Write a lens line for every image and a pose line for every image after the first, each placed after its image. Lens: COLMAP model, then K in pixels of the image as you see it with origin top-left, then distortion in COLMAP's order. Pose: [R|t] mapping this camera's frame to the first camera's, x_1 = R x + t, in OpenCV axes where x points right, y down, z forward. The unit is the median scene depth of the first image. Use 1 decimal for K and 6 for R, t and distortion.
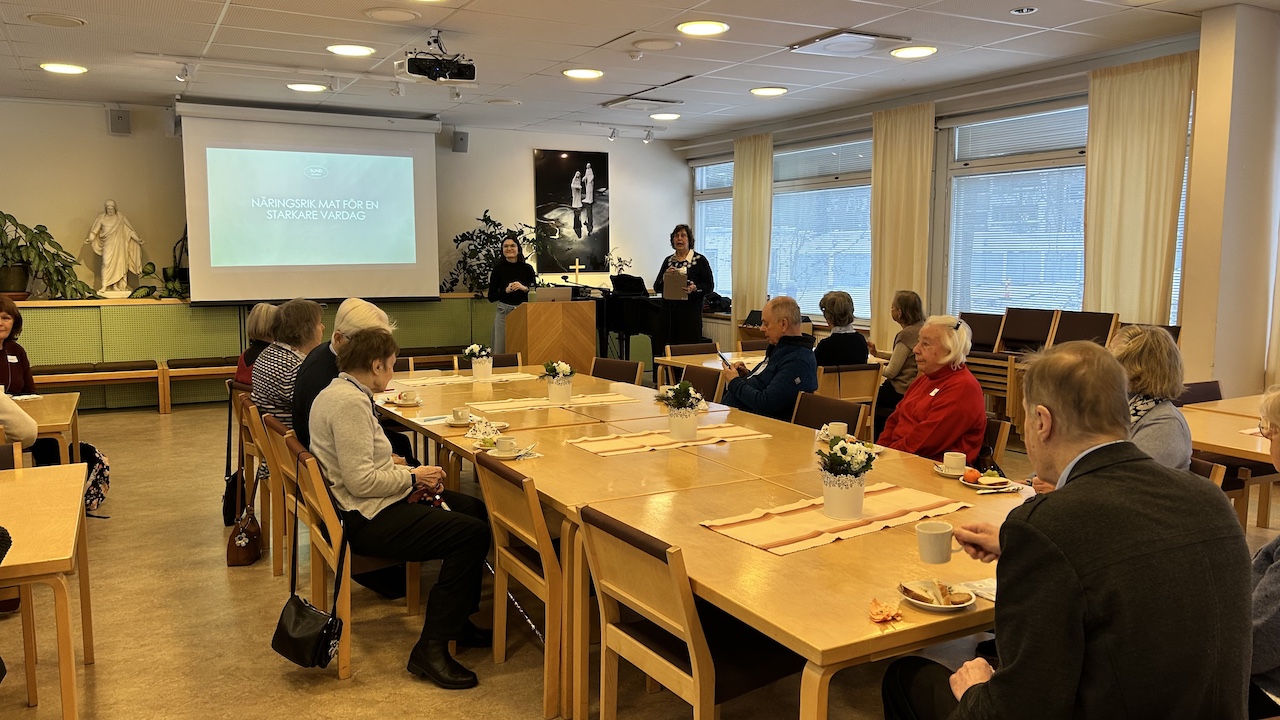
lens RADIAL K [[969.3, 0, 626.8], [0, 969.3, 354.5], [0, 0, 1]] dist [0.058974, -0.061296]
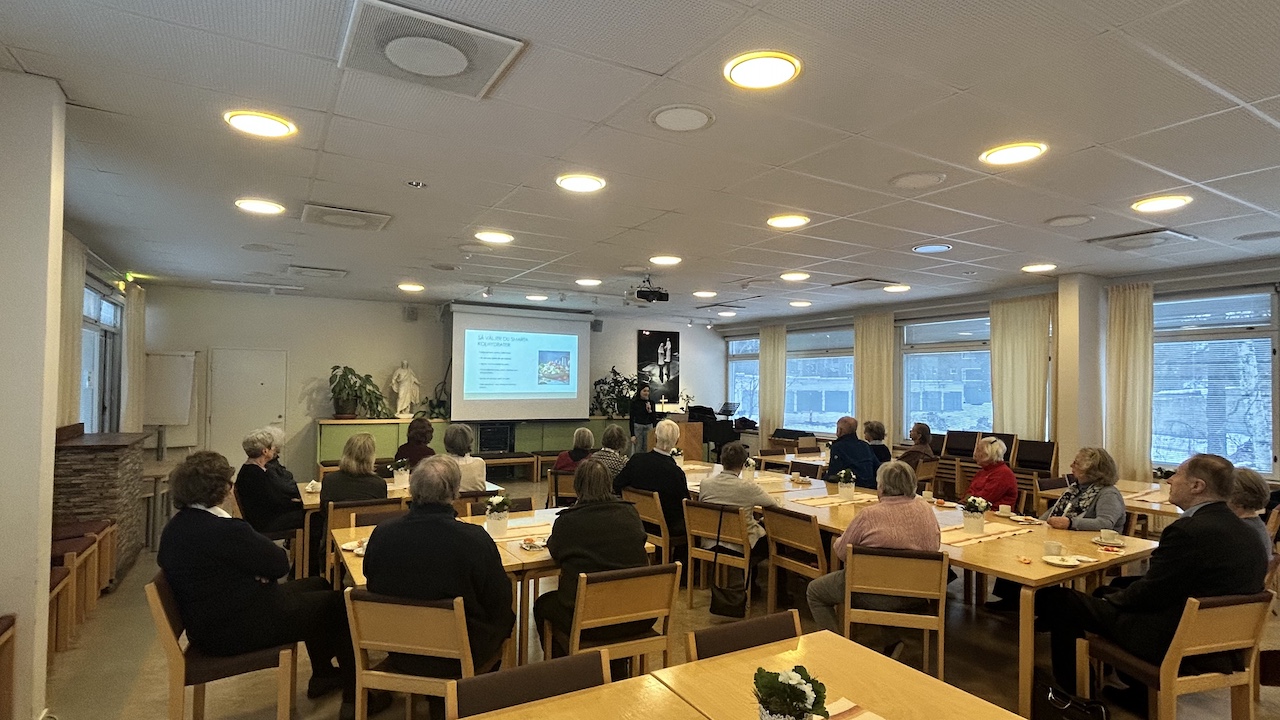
lens RADIAL K [[658.1, 0, 636.0], [0, 658.1, 368.5], [0, 0, 1]] dist [-0.001422, -0.000982]
pose [[0.999369, 0.012956, 0.033086, -0.147033], [-0.008518, 0.991356, -0.130922, 0.001452], [-0.034496, 0.130558, 0.990840, -0.112738]]
